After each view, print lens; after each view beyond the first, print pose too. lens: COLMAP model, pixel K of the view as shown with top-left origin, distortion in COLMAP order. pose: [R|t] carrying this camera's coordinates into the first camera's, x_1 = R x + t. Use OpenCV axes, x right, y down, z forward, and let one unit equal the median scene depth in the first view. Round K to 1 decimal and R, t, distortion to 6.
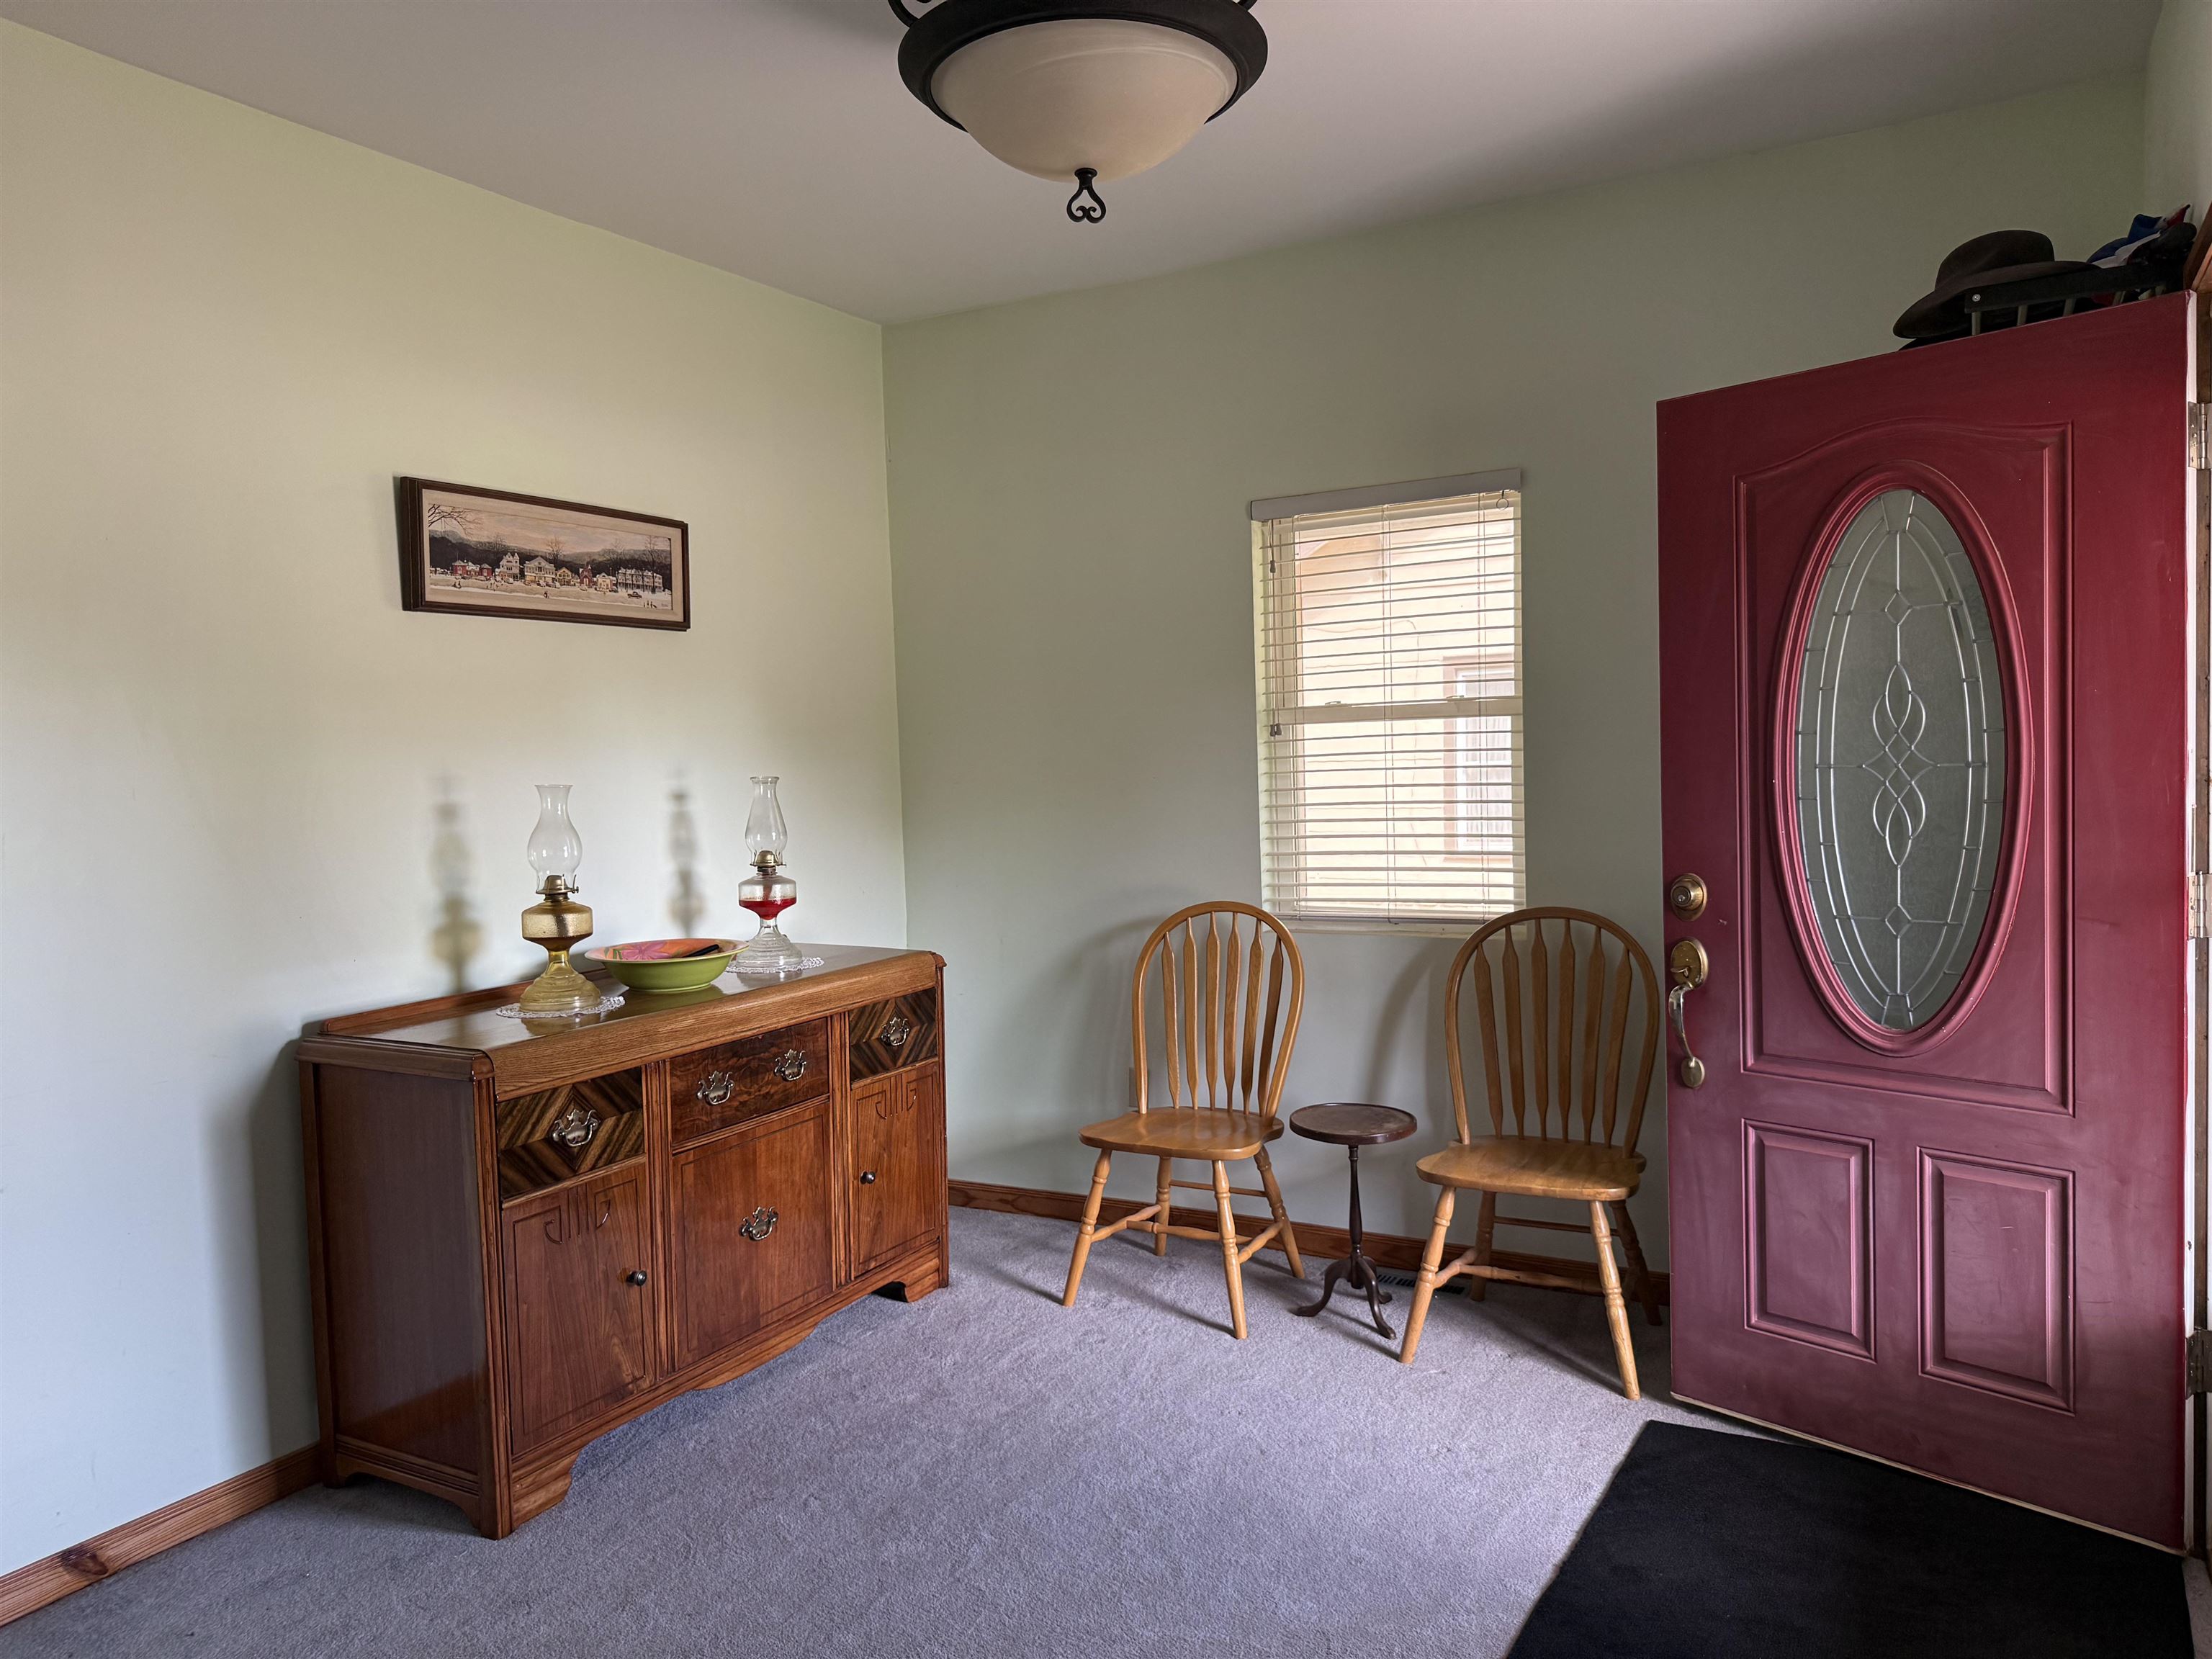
lens RADIAL K [[1574.2, 0, 1104.7], [0, 1574.2, 830.9], [0, 0, 1]] dist [0.068418, -0.082341]
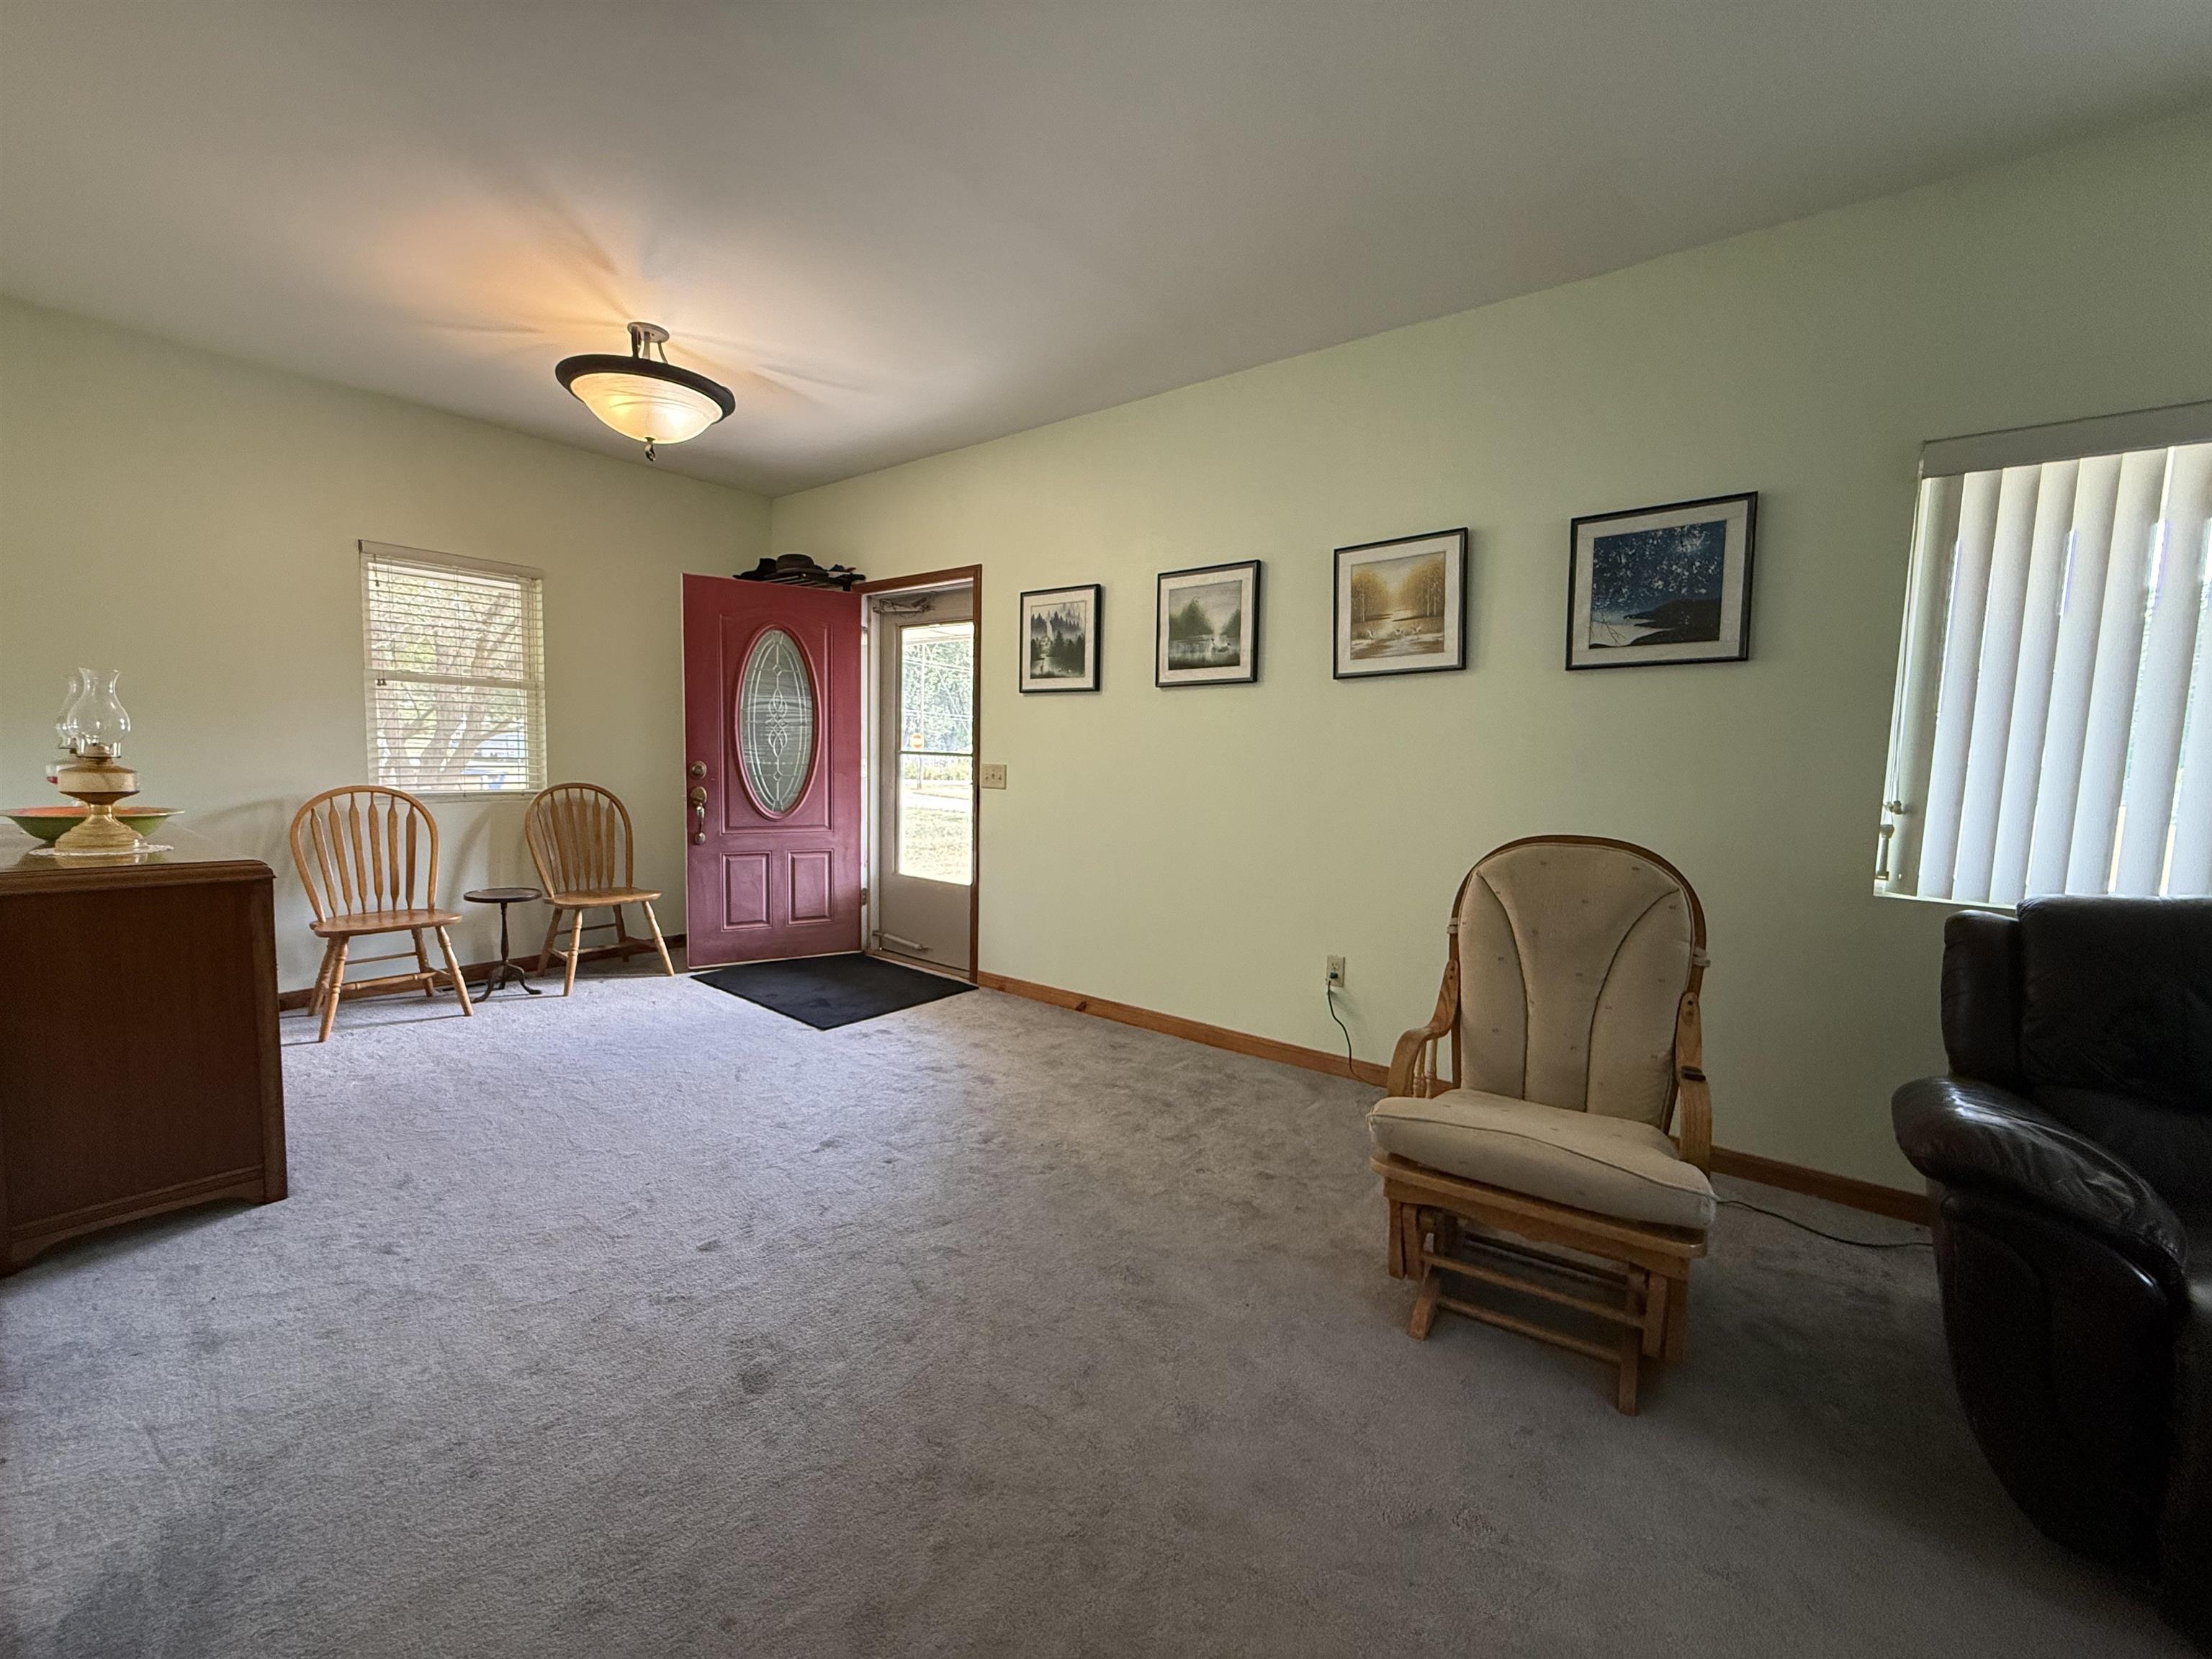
lens RADIAL K [[880.2, 0, 1118.2], [0, 880.2, 835.6], [0, 0, 1]] dist [0.000619, -0.000948]
pose [[0.143373, -0.059581, 0.987874, -0.964046], [0.017989, 0.998178, 0.057592, 0.079263], [-0.989505, 0.009514, 0.144183, 0.129309]]
